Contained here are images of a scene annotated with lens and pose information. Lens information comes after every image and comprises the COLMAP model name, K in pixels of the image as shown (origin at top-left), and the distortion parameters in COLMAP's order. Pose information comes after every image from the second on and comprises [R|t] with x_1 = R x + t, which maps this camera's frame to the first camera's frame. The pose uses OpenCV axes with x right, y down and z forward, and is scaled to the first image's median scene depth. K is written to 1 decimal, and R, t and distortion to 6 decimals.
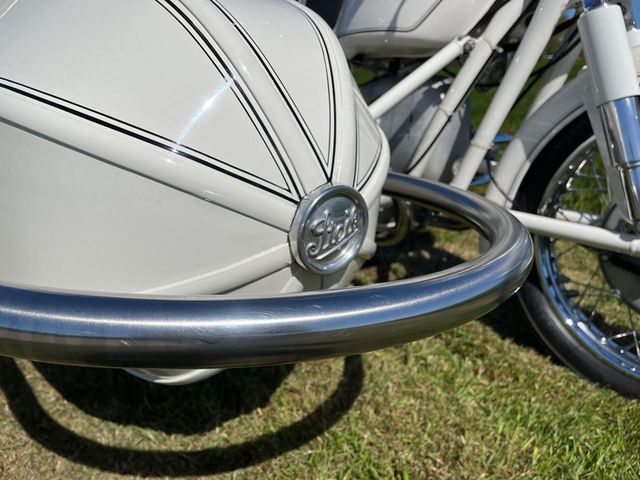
lens RADIAL K [[480.6, 0, 320.0], [0, 480.6, 240.0], [0, 0, 1]] dist [0.067346, -0.119946]
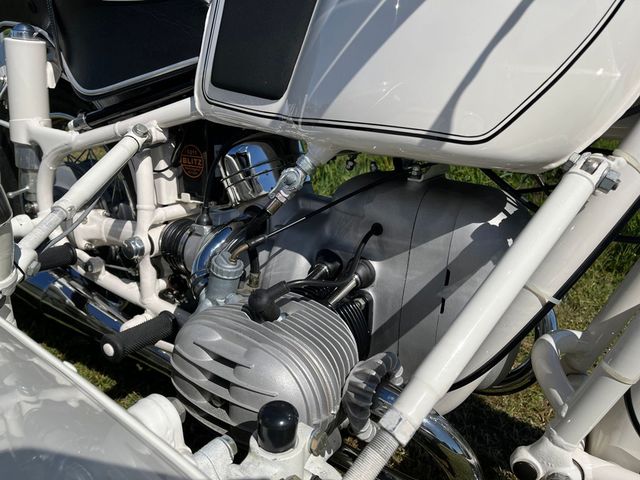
lens RADIAL K [[465.8, 0, 320.0], [0, 465.8, 240.0], [0, 0, 1]] dist [0.005440, 0.003891]
pose [[0.971305, -0.076454, 0.225214, -0.073555], [0.061058, 0.995346, 0.074561, -0.402324], [-0.229866, -0.058670, 0.971452, 0.630582]]
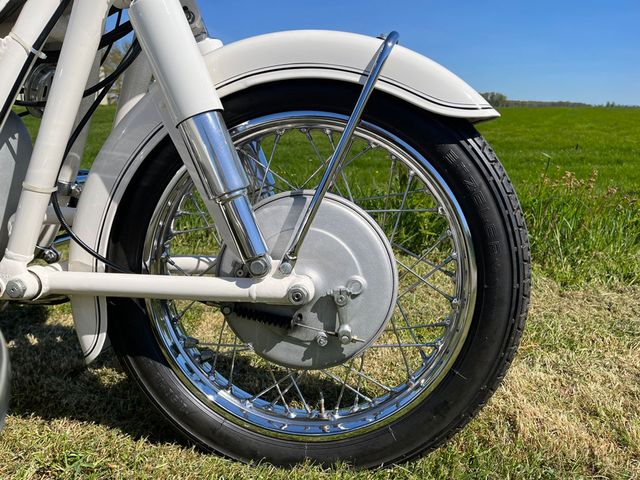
lens RADIAL K [[465.8, 0, 320.0], [0, 465.8, 240.0], [0, 0, 1]] dist [0.005440, 0.003891]
pose [[0.753931, -0.149572, 0.639700, 0.204401], [0.204731, 0.978739, -0.012445, -0.035013], [-0.624238, 0.140350, 0.768524, 0.261710]]
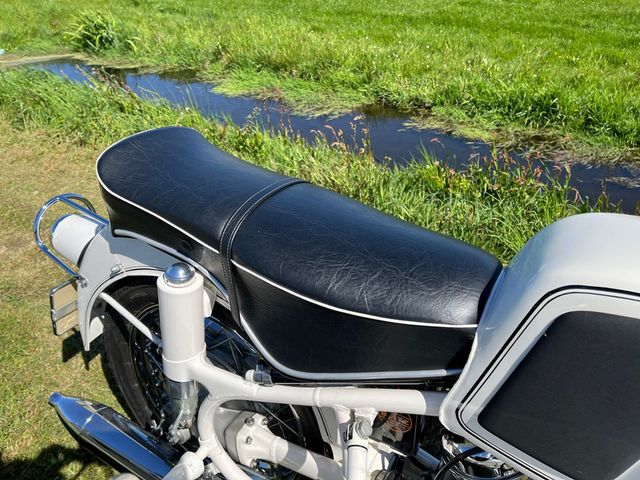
lens RADIAL K [[481.9, 0, 320.0], [0, 481.9, 240.0], [0, 0, 1]] dist [0.084157, -0.111875]
pose [[0.954757, -0.176321, 0.239480, -0.374350], [0.114282, 0.960978, 0.251916, -1.030885], [-0.274553, -0.213150, 0.937650, 0.879904]]
